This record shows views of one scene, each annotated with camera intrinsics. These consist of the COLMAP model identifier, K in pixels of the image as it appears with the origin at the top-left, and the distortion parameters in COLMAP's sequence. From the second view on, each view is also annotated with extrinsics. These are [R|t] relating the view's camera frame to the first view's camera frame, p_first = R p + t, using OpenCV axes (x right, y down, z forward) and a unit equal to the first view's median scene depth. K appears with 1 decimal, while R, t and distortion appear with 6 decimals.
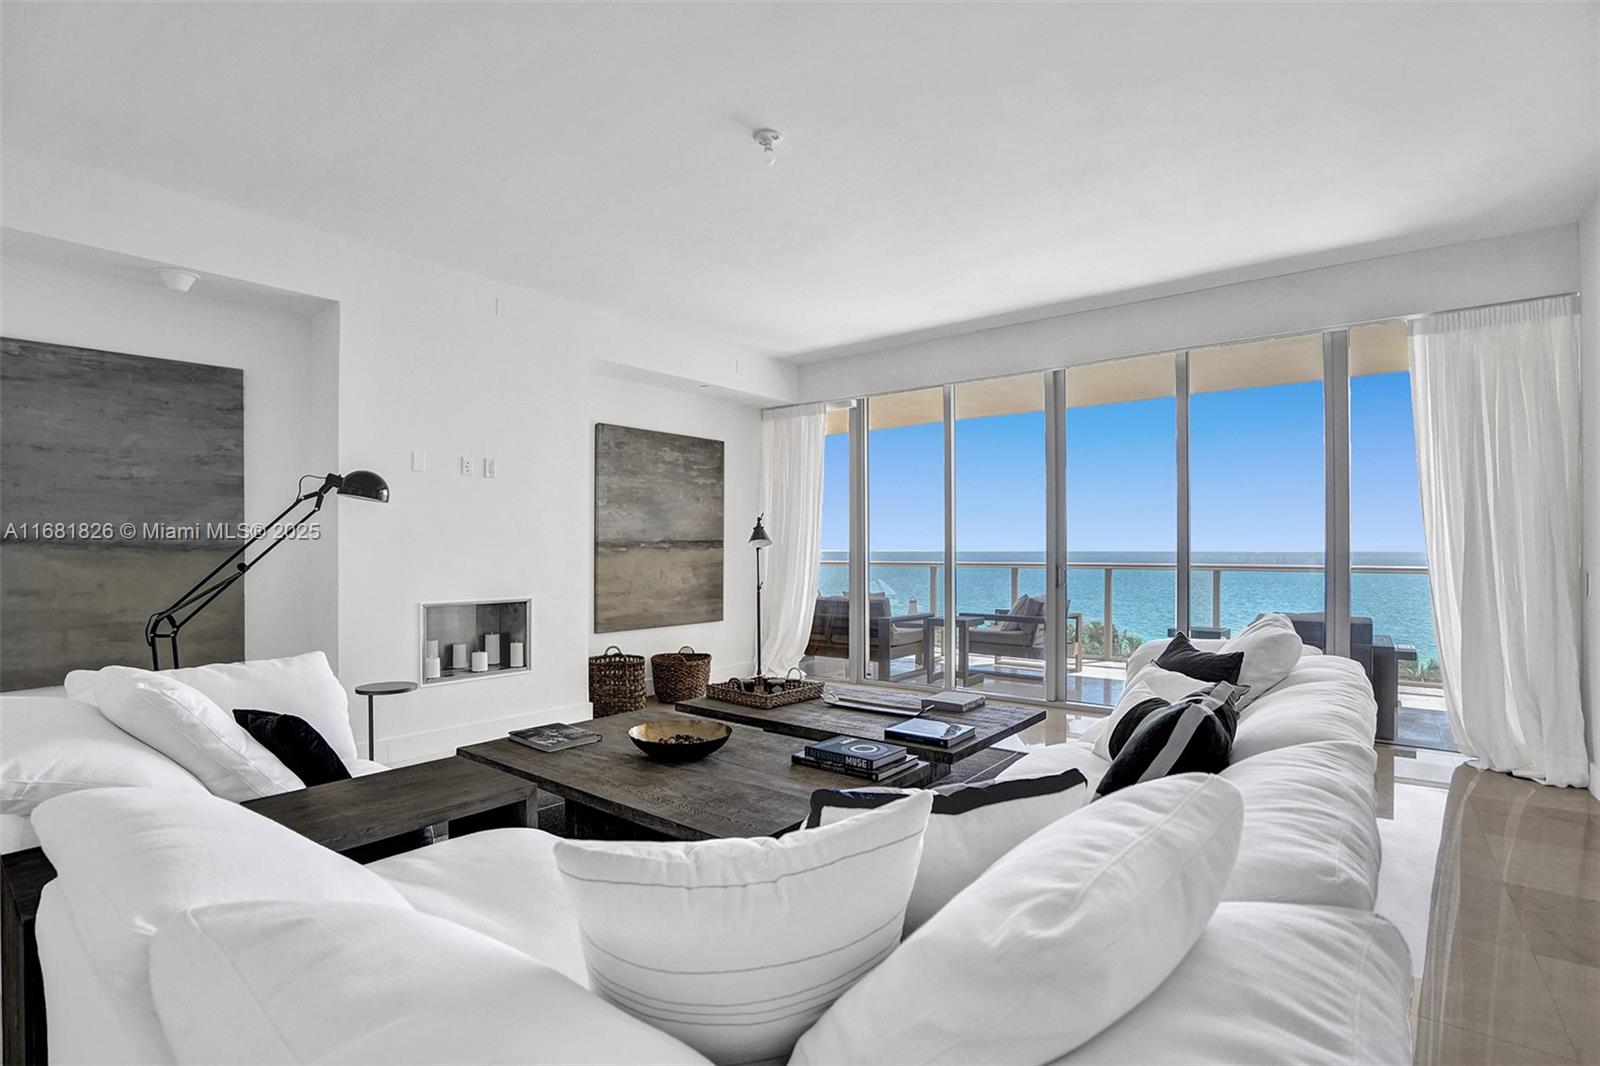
lens RADIAL K [[781.0, 0, 807.7], [0, 781.0, 560.9], [0, 0, 1]] dist [-0.053778, 0.030357]
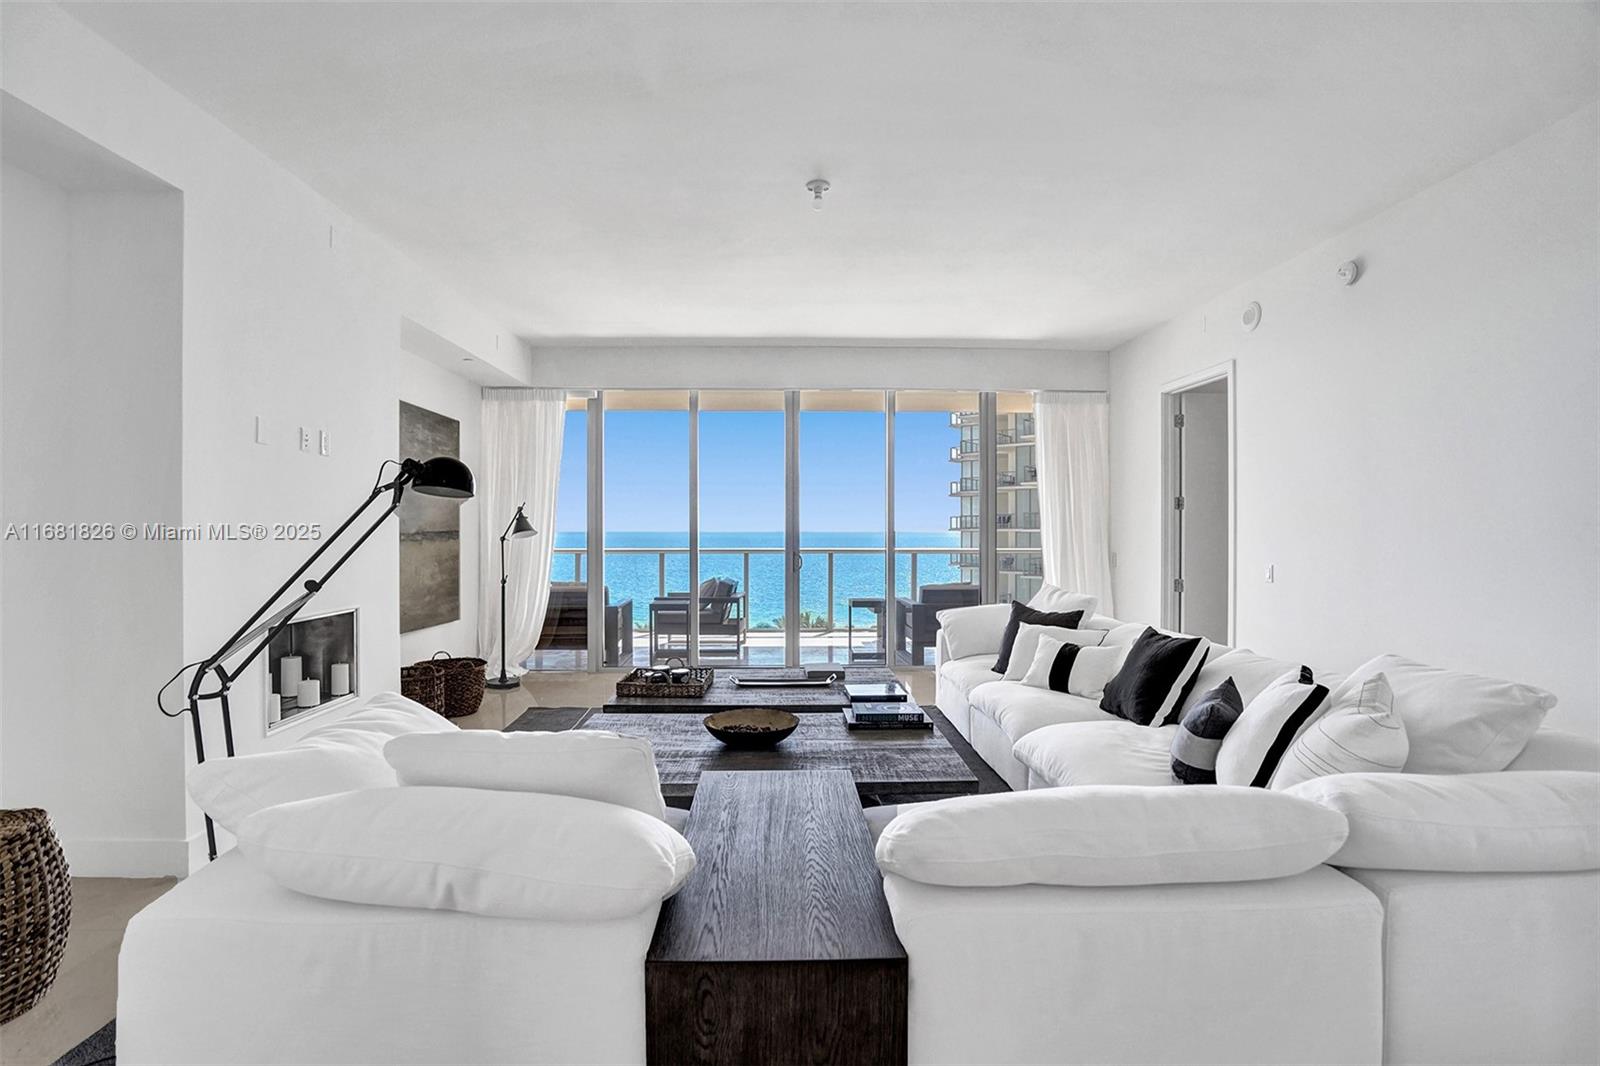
lens RADIAL K [[770.4, 0, 800.0], [0, 770.4, 533.0], [0, 0, 1]] dist [-0.051430, 0.020896]
pose [[0.760166, -0.004407, 0.649714, -0.409248], [0.011097, 0.999919, -0.006201, -0.014862], [-0.649634, 0.011923, 0.760154, 0.082344]]
